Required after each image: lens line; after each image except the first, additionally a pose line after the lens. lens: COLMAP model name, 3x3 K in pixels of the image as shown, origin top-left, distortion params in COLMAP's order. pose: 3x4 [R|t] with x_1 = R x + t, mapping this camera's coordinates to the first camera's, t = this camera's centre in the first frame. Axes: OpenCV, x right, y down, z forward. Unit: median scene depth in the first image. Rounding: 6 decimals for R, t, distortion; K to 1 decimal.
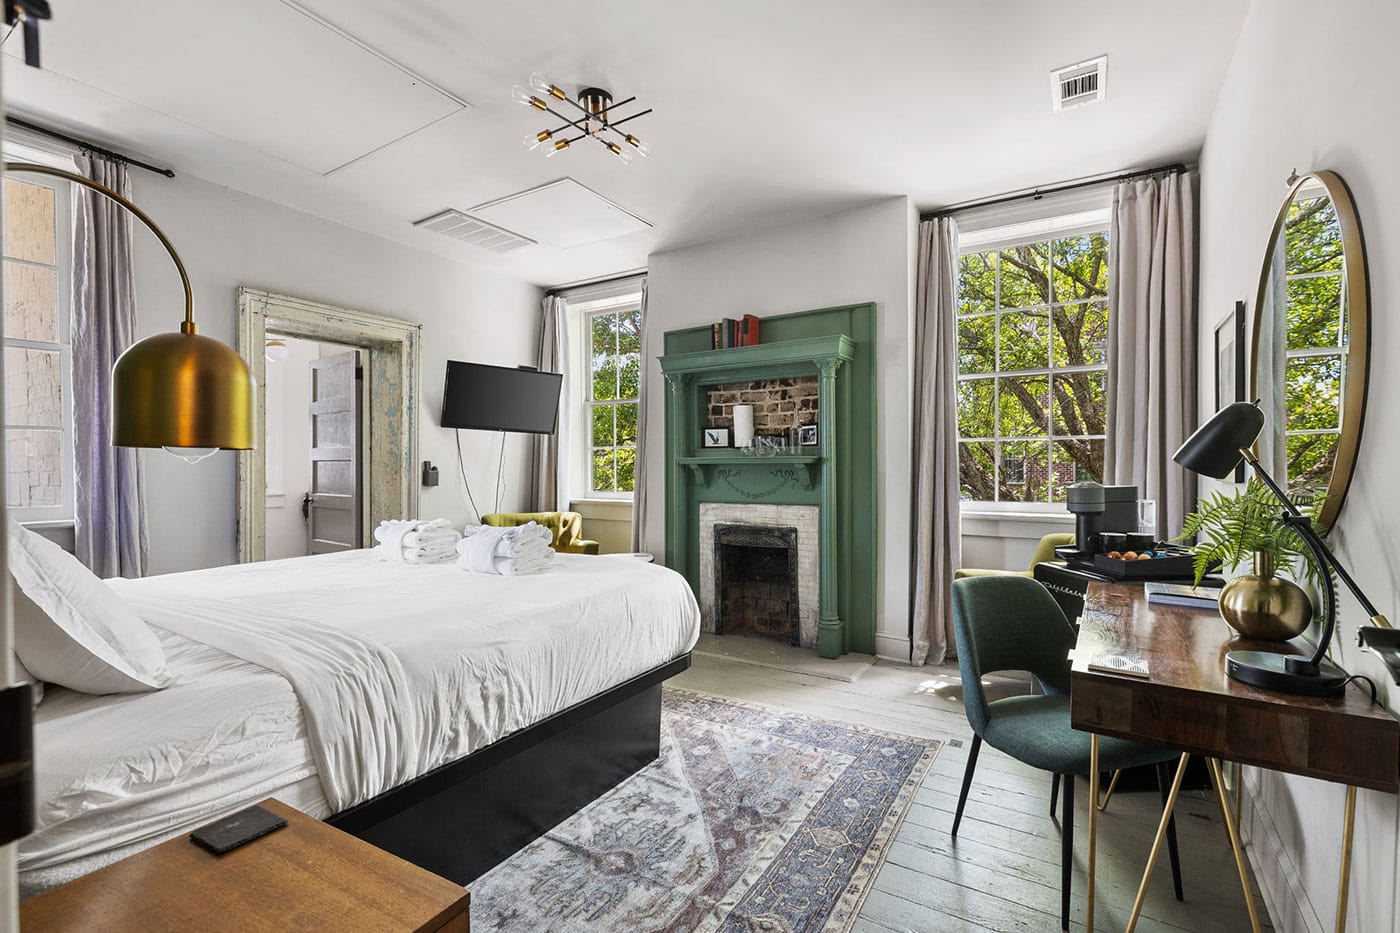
lens RADIAL K [[633.7, 0, 701.4], [0, 633.7, 475.9], [0, 0, 1]] dist [0.000318, -0.000093]
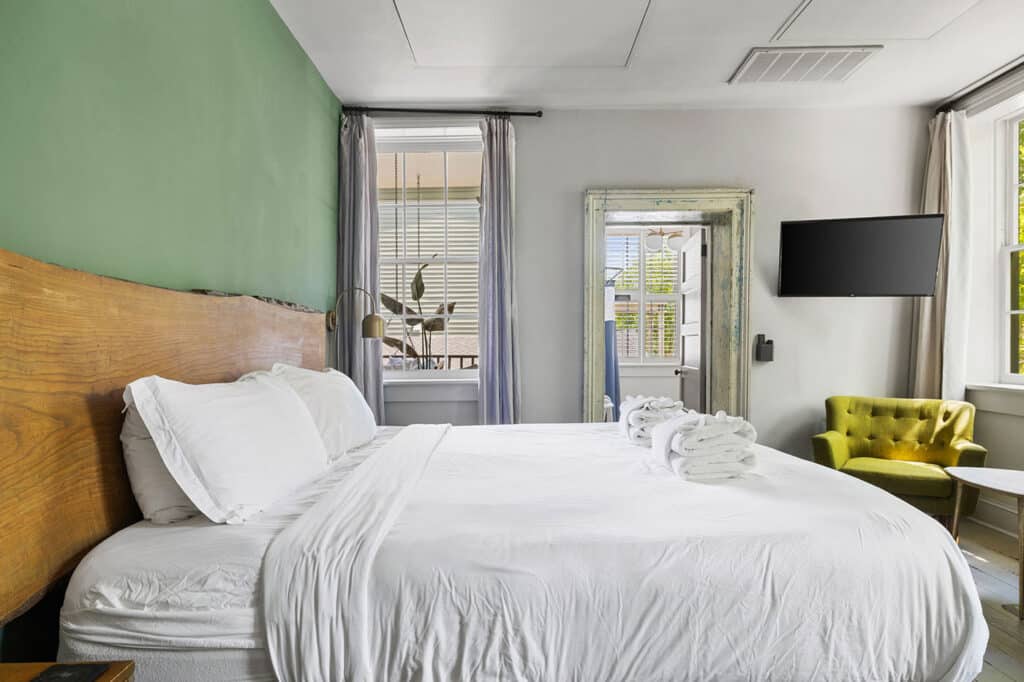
lens RADIAL K [[581.3, 0, 513.3], [0, 581.3, 355.7], [0, 0, 1]] dist [-0.000600, 0.000494]
pose [[0.528016, 0.014049, -0.849118, 0.106048], [-0.006080, 0.999900, 0.012763, -0.000557], [0.849213, -0.001577, 0.528048, 0.247684]]
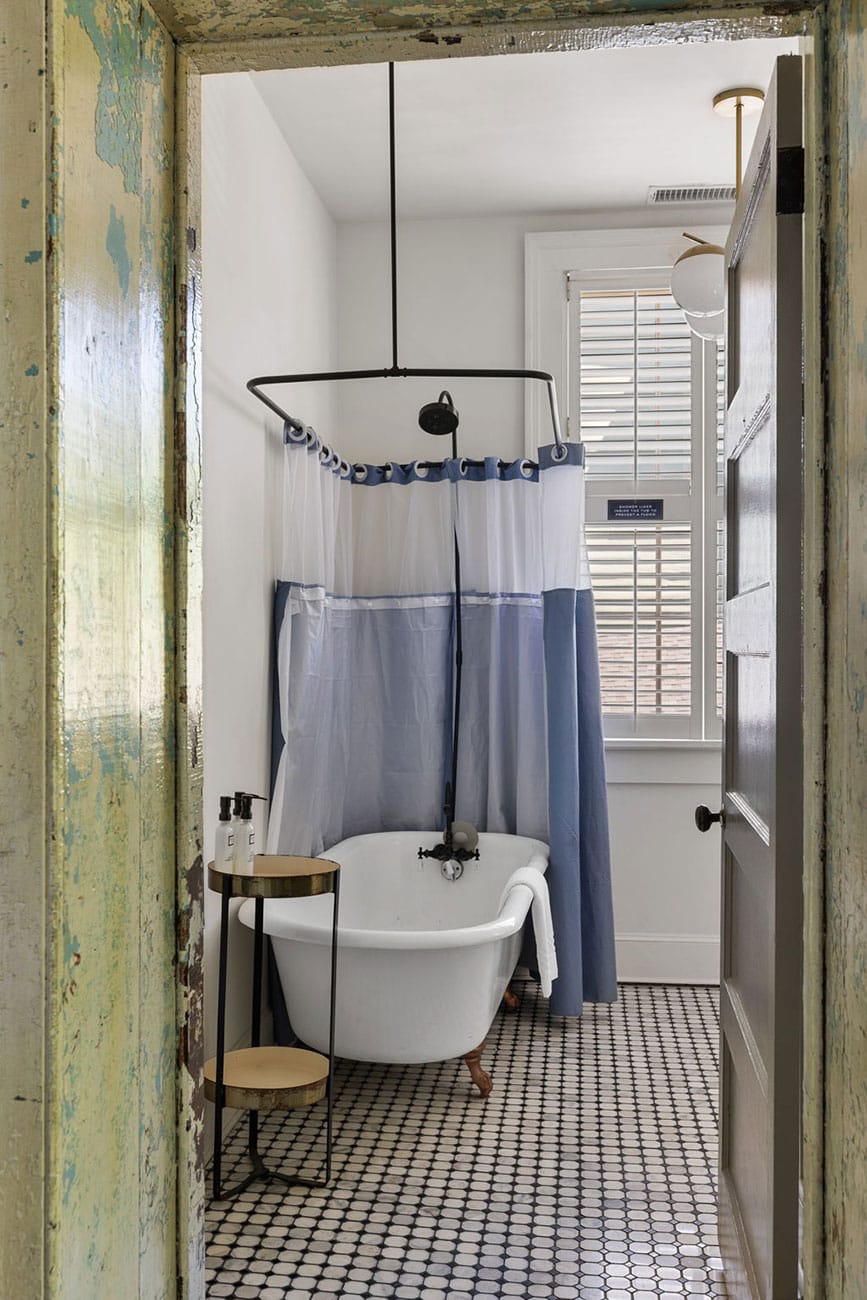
lens RADIAL K [[1265.6, 0, 433.5], [0, 1265.6, 650.0], [0, 0, 1]] dist [-0.008033, -0.004915]
pose [[0.429532, -0.000713, -0.903051, -0.268756], [-0.008366, 0.999954, -0.004769, -0.024972], [0.903013, 0.009604, 0.429506, 0.787123]]
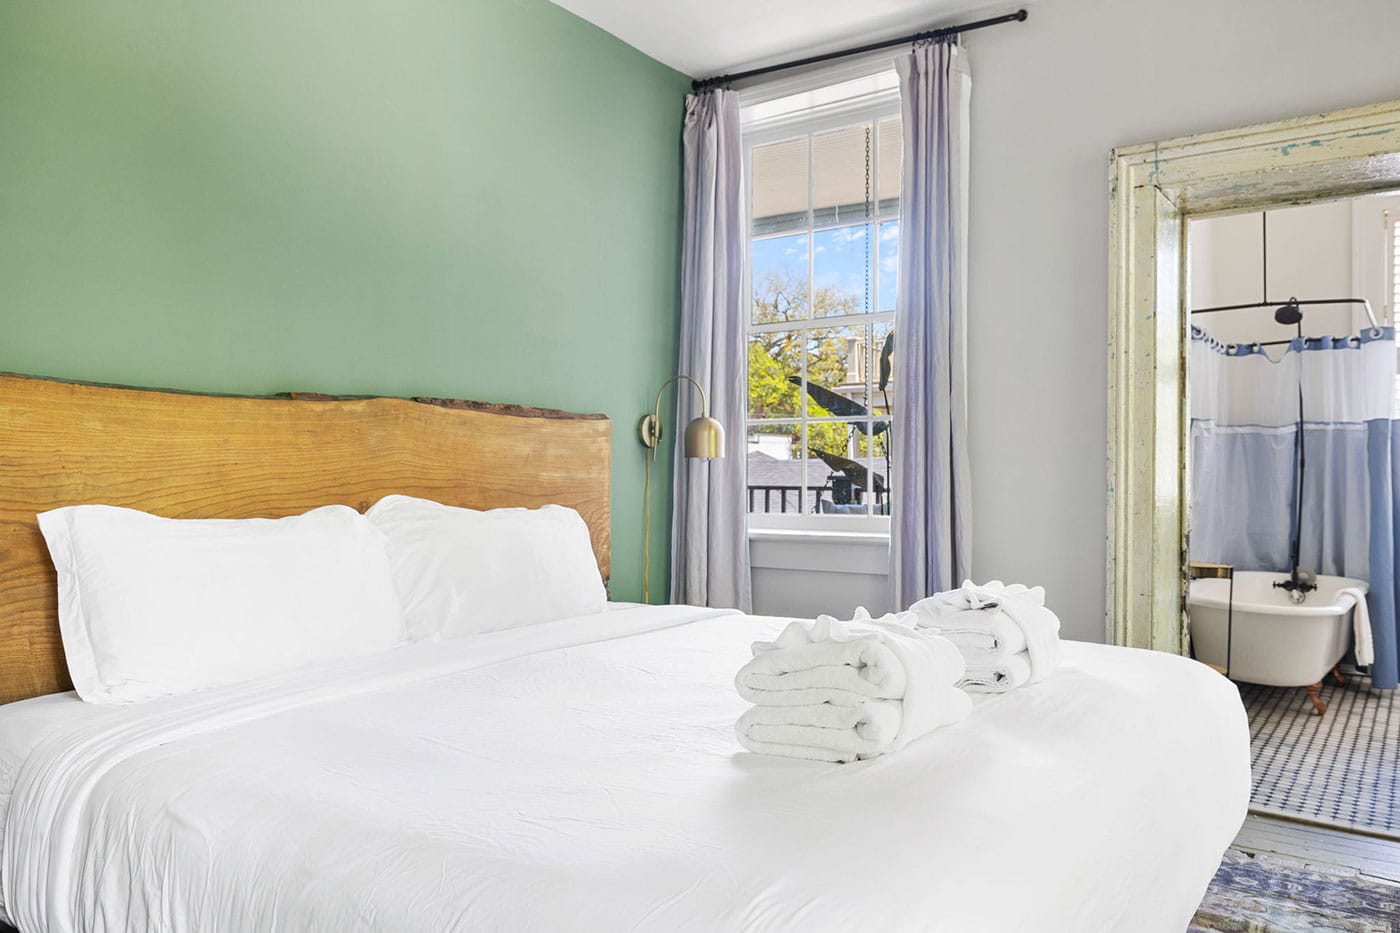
lens RADIAL K [[1035.5, 0, 703.7], [0, 1035.5, 461.0], [0, 0, 1]] dist [0.001812, 0.002752]
pose [[-0.052778, -0.008011, -0.998574, 0.176580], [-0.015837, 0.999849, -0.007184, -0.005066], [0.998481, 0.015435, -0.052897, 0.552872]]
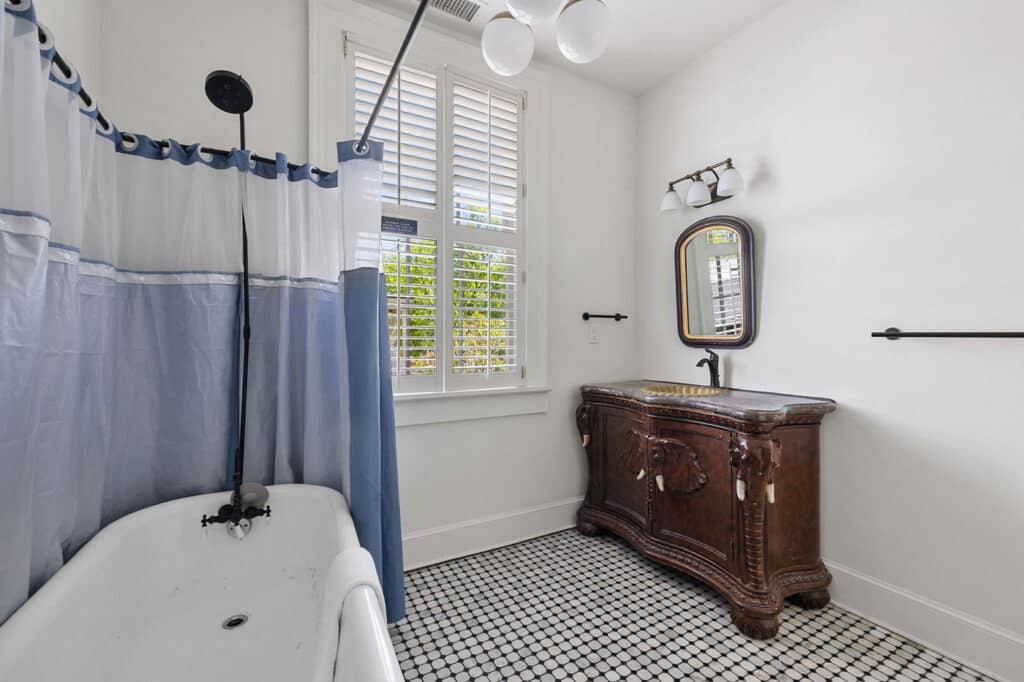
lens RADIAL K [[434.7, 0, 512.0], [0, 434.7, 341.0], [0, 0, 1]] dist [0.001793, 0.000114]
pose [[0.882070, -0.001700, -0.471115, -0.788629], [-0.004602, 0.999915, -0.012225, -0.012229], [0.471096, 0.012951, 0.881987, 1.012798]]
